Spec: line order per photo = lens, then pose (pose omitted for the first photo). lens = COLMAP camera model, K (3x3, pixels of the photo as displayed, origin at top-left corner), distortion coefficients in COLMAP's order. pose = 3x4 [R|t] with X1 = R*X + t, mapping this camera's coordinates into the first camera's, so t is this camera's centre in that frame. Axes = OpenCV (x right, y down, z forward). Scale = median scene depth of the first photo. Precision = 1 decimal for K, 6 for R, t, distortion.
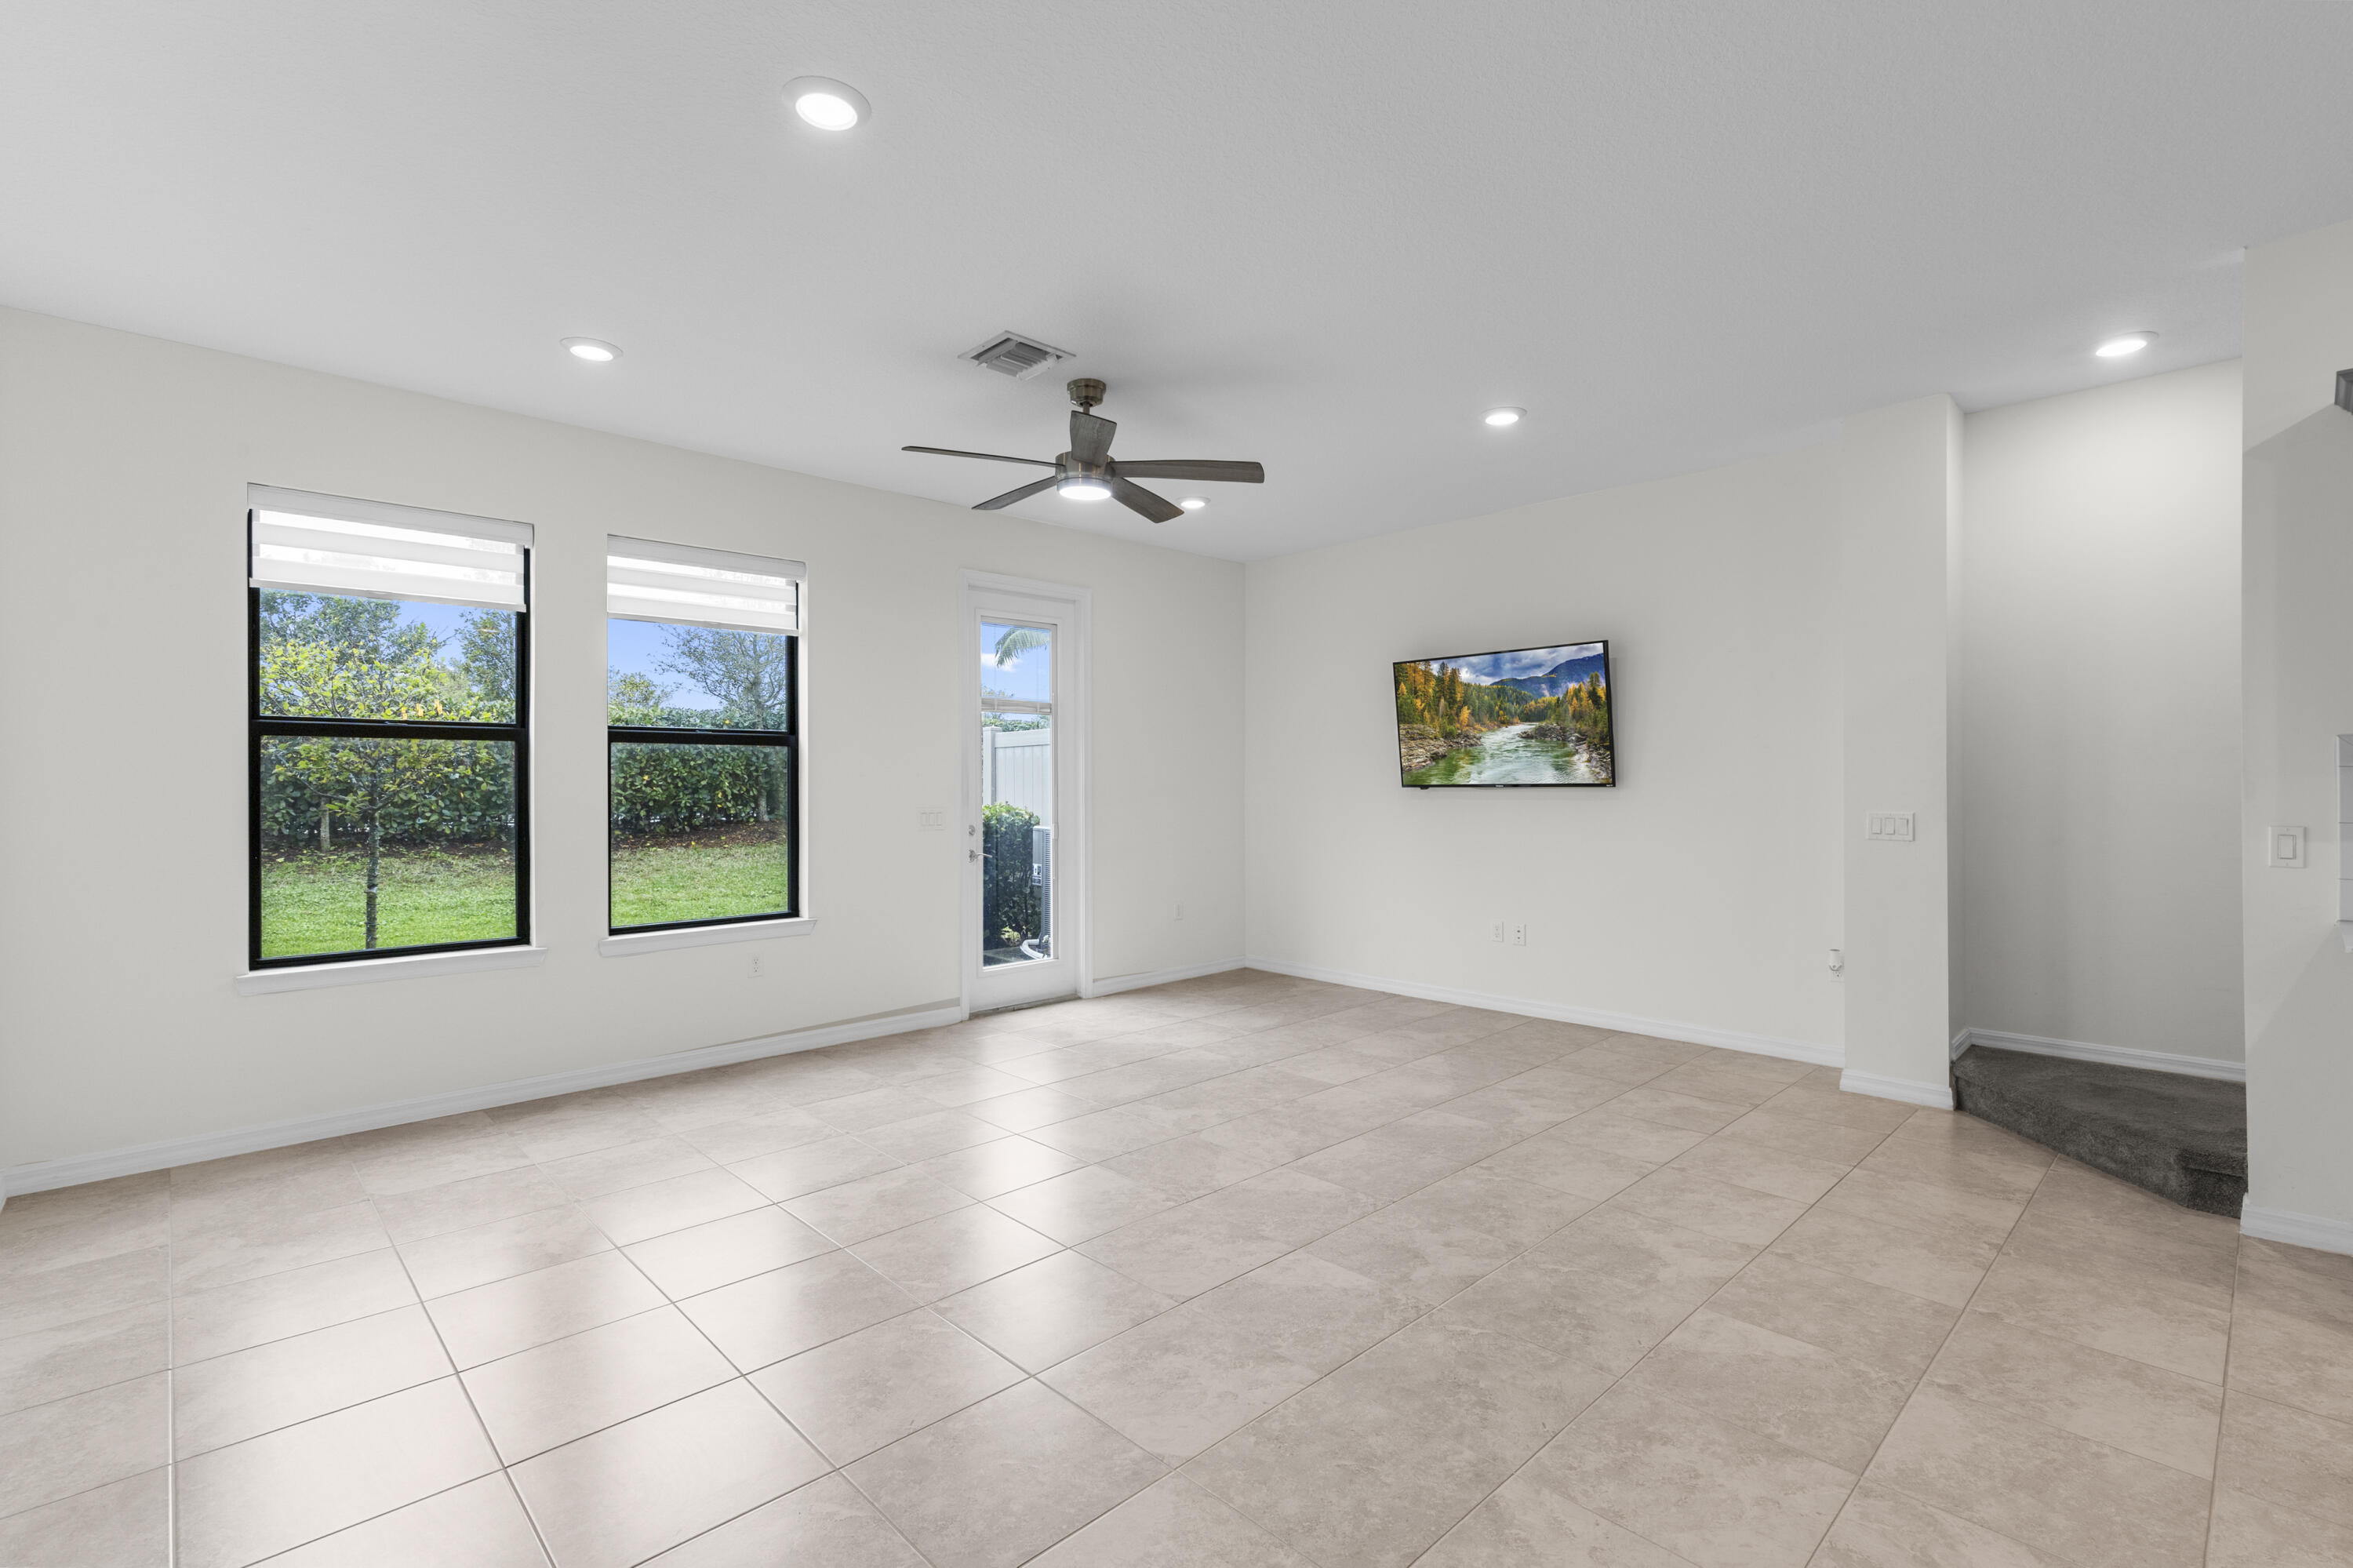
lens RADIAL K [[1063.5, 0, 1188.1], [0, 1063.5, 786.2], [0, 0, 1]] dist [0.019475, 0.000871]
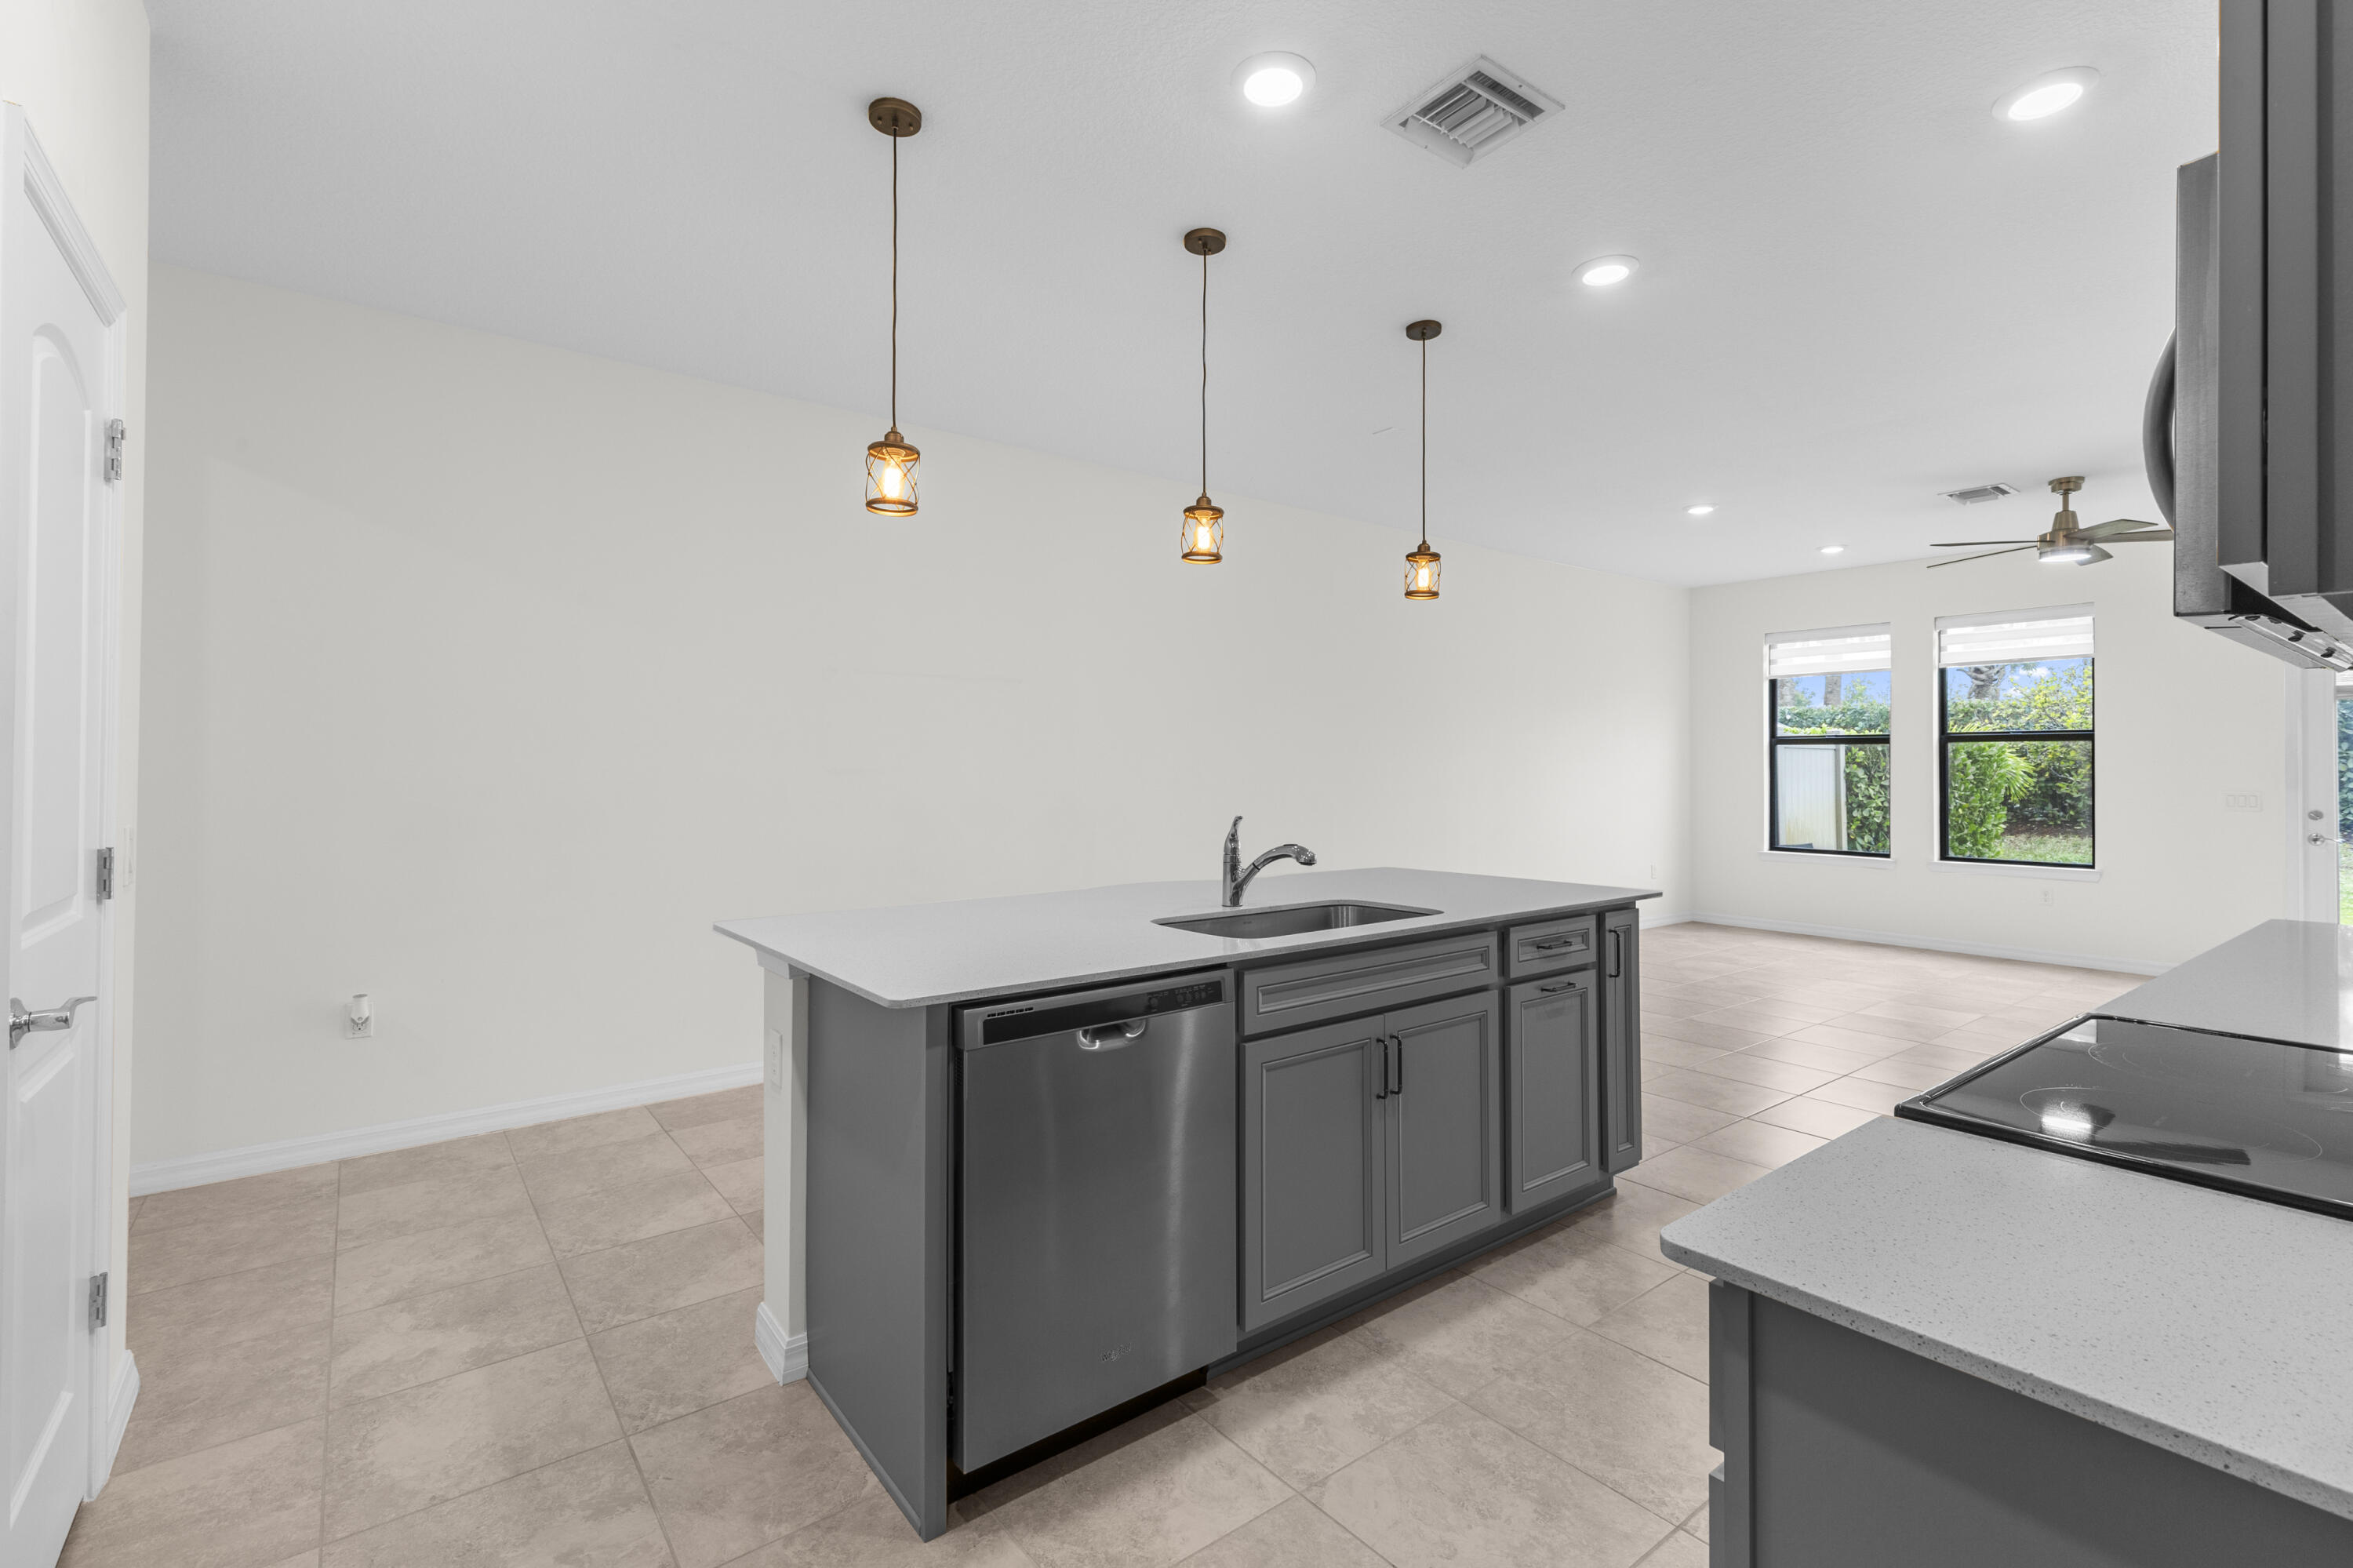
lens RADIAL K [[1063.5, 0, 1194.2], [0, 1063.5, 777.3], [0, 0, 1]] dist [0.019475, 0.000871]
pose [[-0.106883, 0.015740, -0.994147, 0.918170], [-0.011309, 0.999791, 0.017045, -0.002221], [0.994207, 0.013065, -0.106683, 0.022809]]
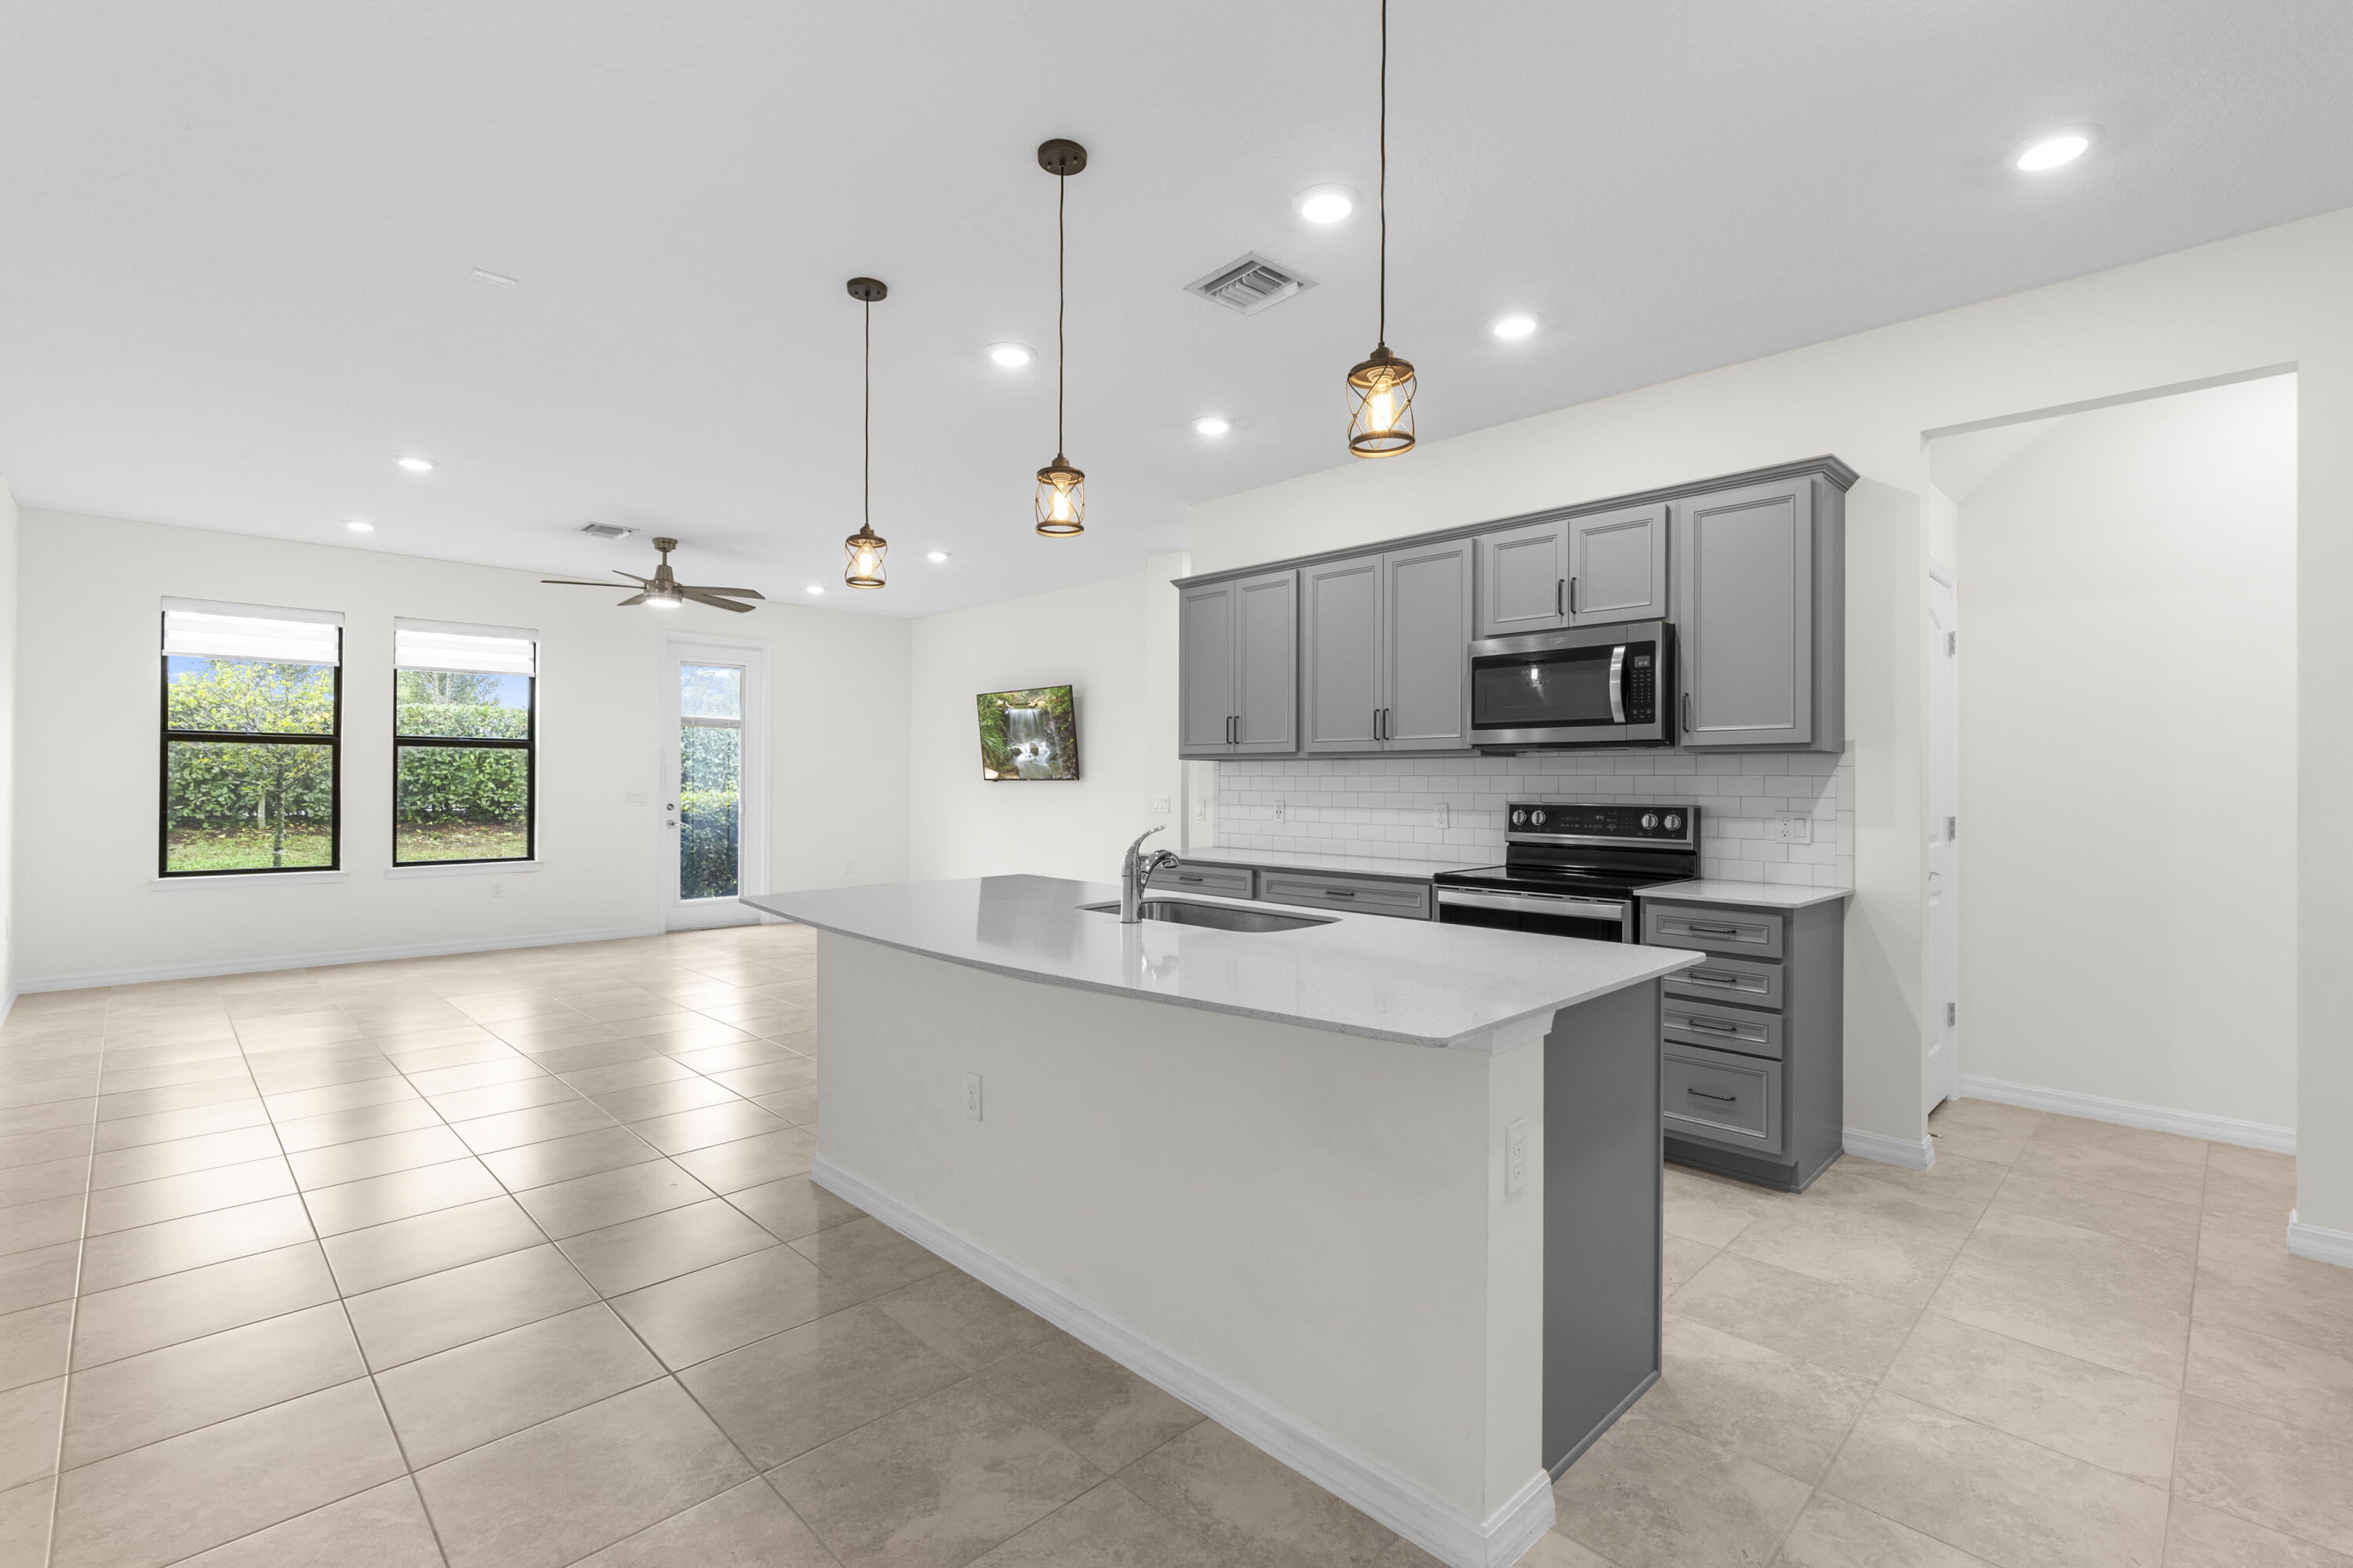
lens RADIAL K [[1063.5, 0, 1167.0], [0, 1063.5, 777.6], [0, 0, 1]] dist [0.019475, 0.000871]
pose [[0.999931, 0.010956, 0.004246, 0.457918], [-0.010918, 0.999900, -0.008972, 0.006324], [-0.004343, 0.008925, 0.999951, -0.460896]]
